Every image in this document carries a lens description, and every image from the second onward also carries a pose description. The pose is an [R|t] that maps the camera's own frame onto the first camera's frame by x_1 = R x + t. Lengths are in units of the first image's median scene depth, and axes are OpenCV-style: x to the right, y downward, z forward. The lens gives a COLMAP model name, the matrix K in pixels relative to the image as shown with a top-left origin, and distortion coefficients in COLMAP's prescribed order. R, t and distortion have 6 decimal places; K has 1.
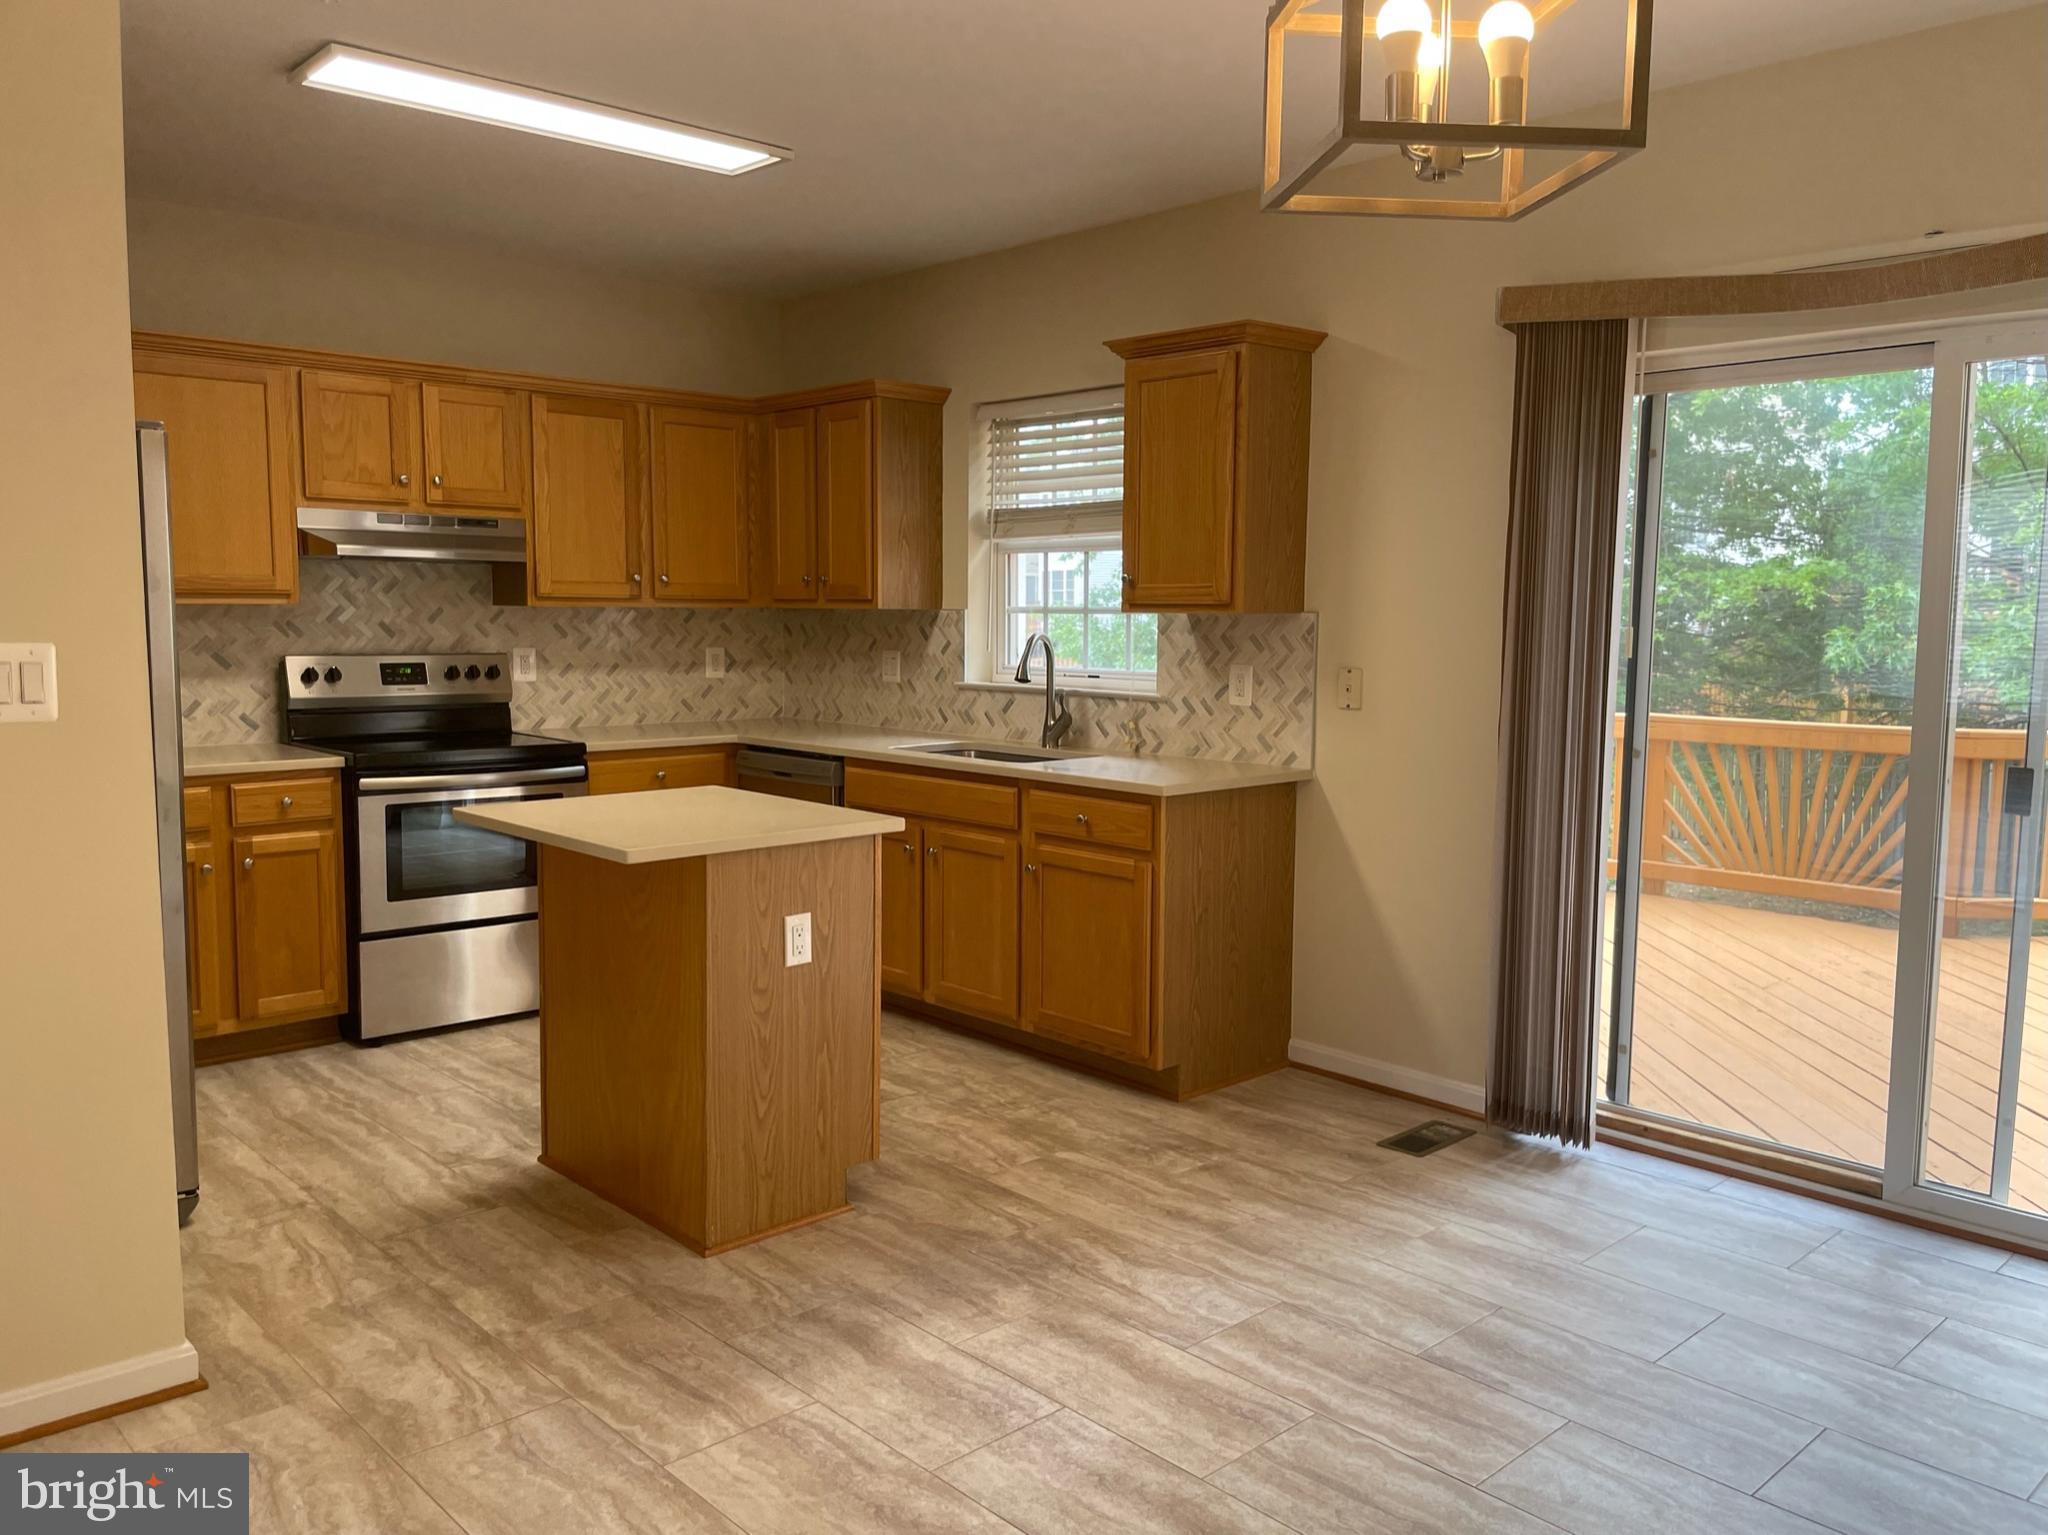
lens RADIAL K [[1585.7, 0, 1031.9], [0, 1585.7, 764.9], [0, 0, 1]] dist [0.086784, -0.118565]
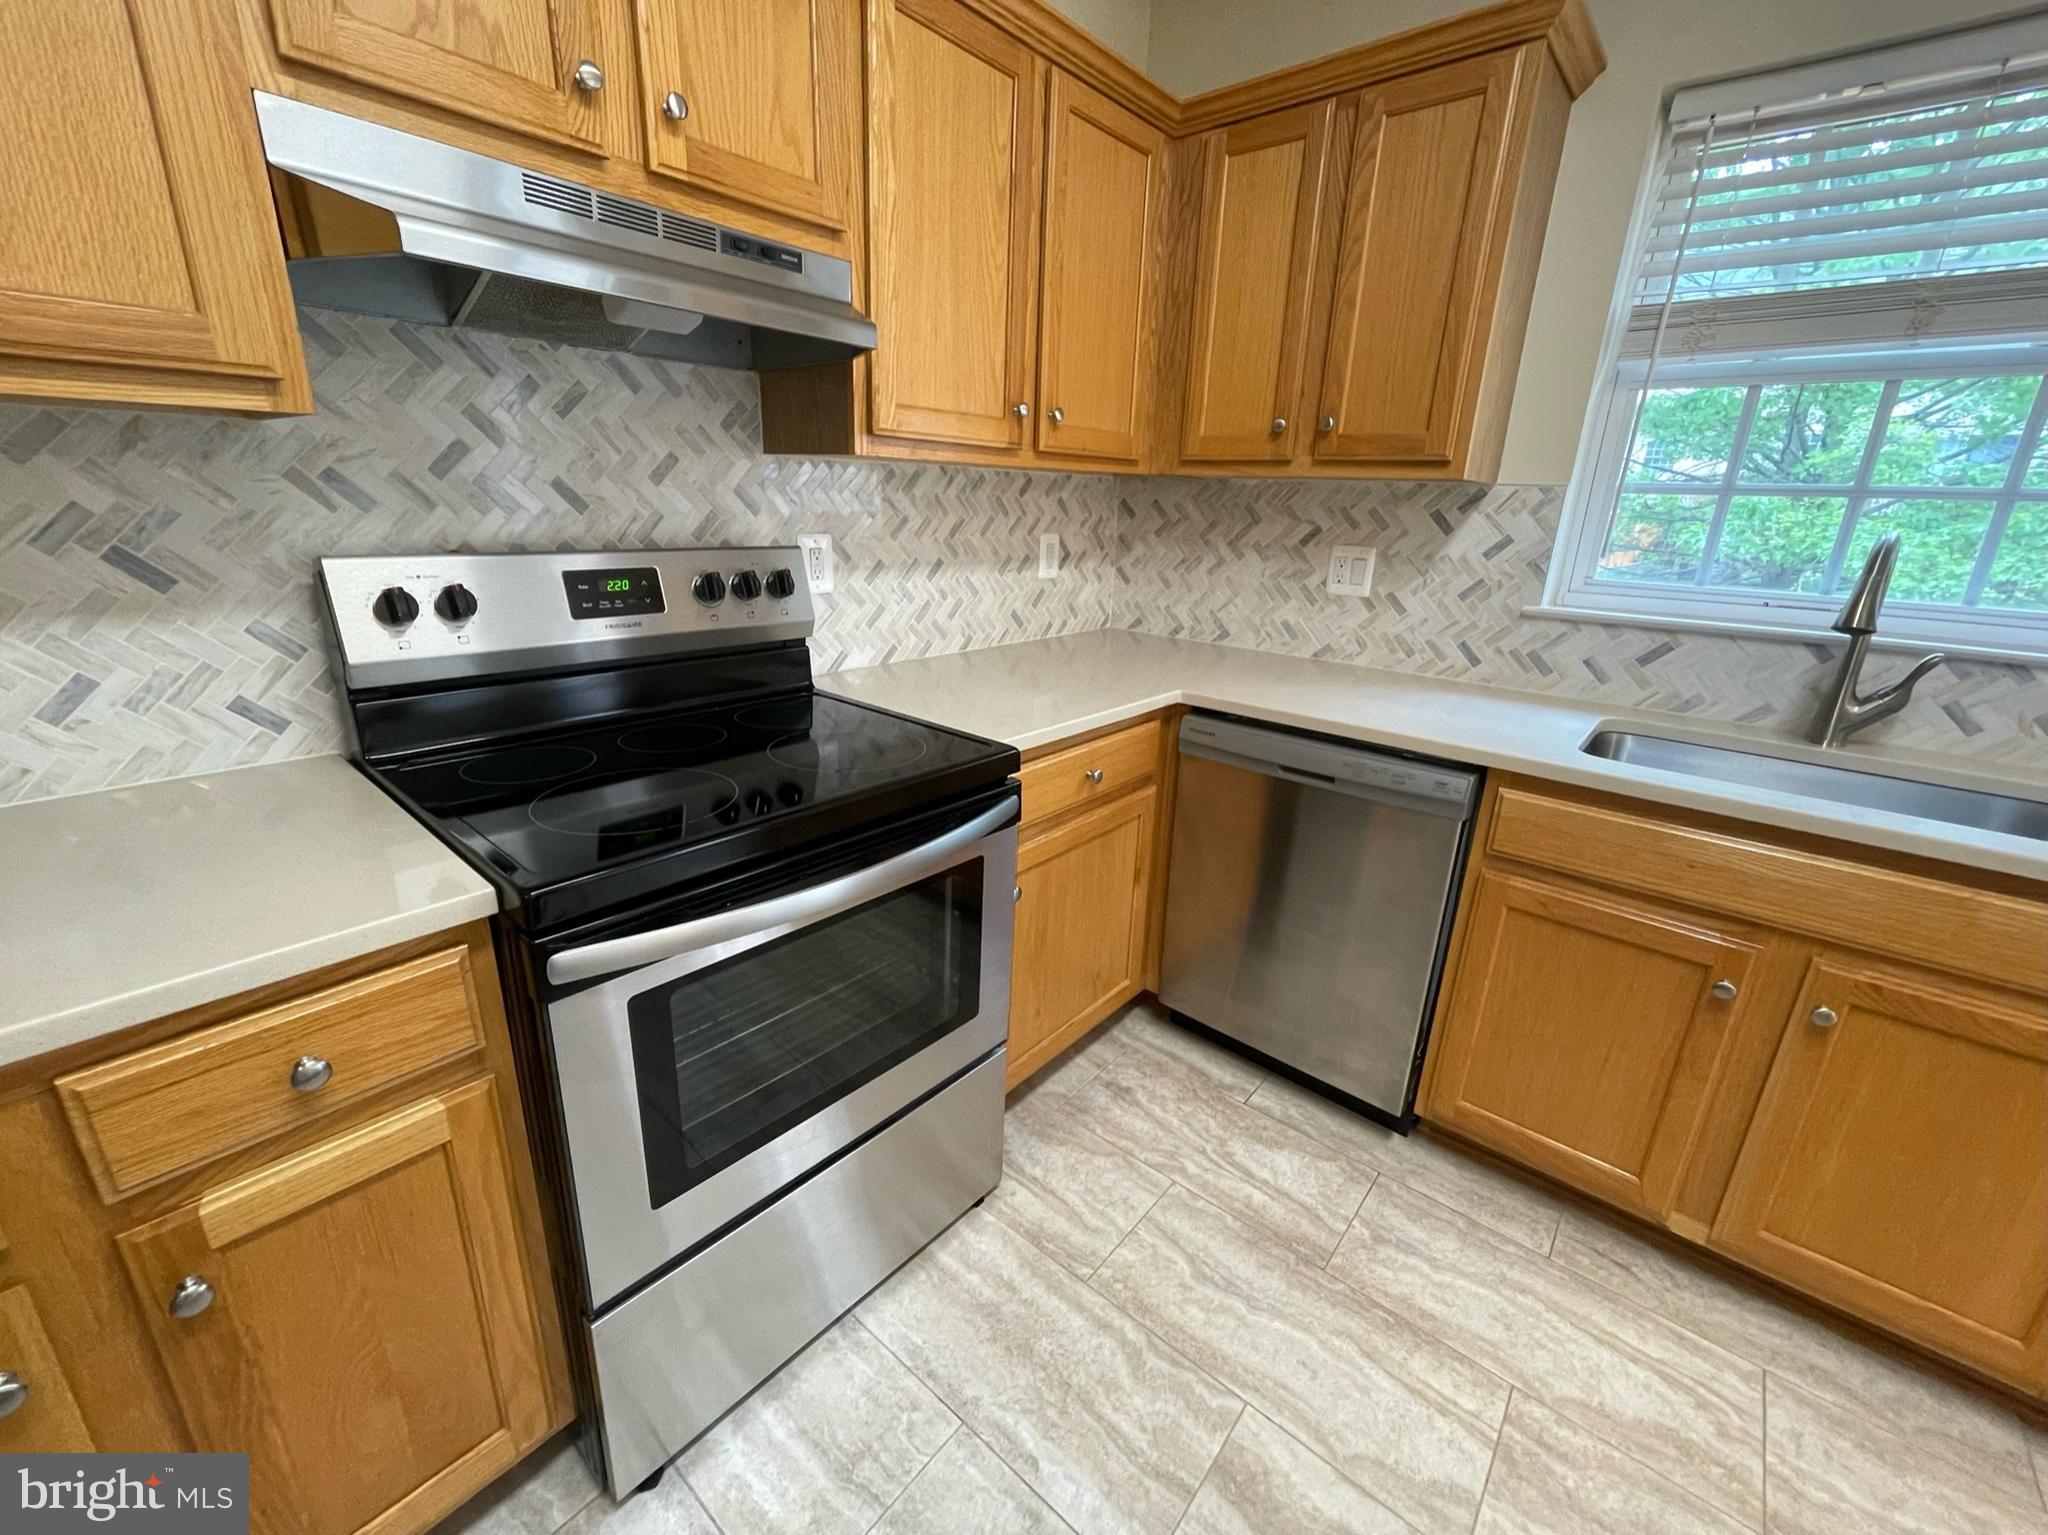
lens RADIAL K [[843.2, 0, 1023.4], [0, 843.2, 763.5], [0, 0, 1]] dist [-0.000313, -0.000377]
pose [[0.992909, -0.009502, 0.118494, -0.333325], [-0.015721, 0.977548, 0.210125, -0.068428], [-0.117830, -0.210498, 0.970467, 0.807109]]
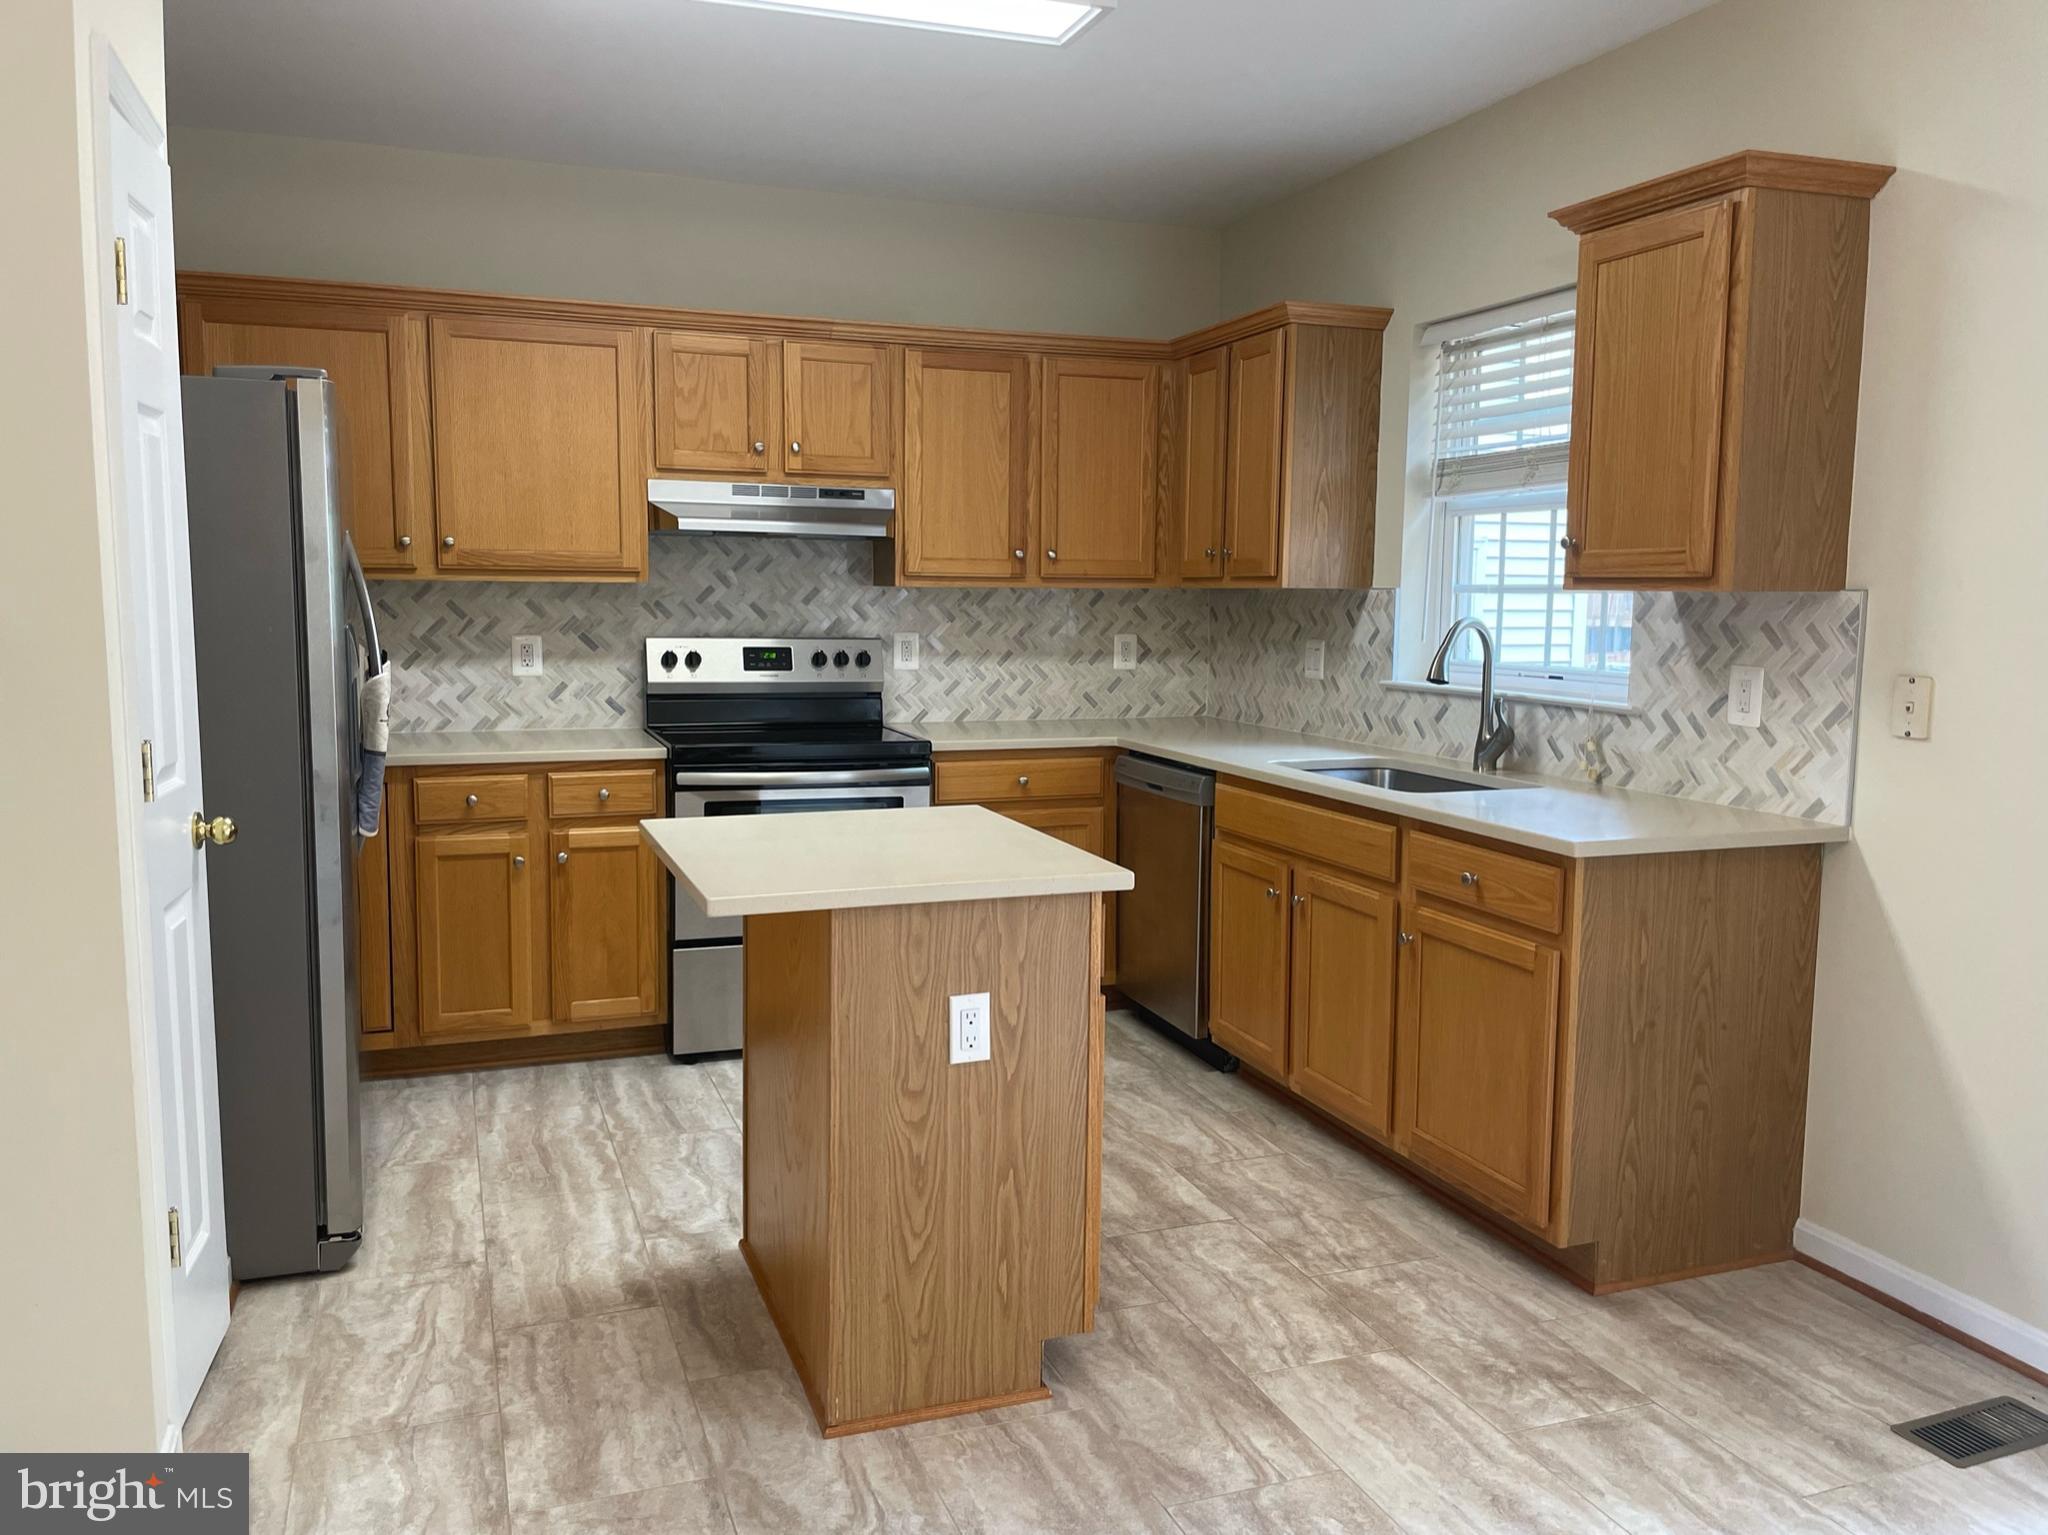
lens RADIAL K [[1585.7, 0, 1010.3], [0, 1585.7, 761.8], [0, 0, 1]] dist [0.086784, -0.118565]
pose [[0.920057, 0.044279, -0.389274, 0.108910], [-0.041736, 0.999016, 0.014992, -0.018725], [0.389555, 0.002454, 0.921000, 0.229651]]
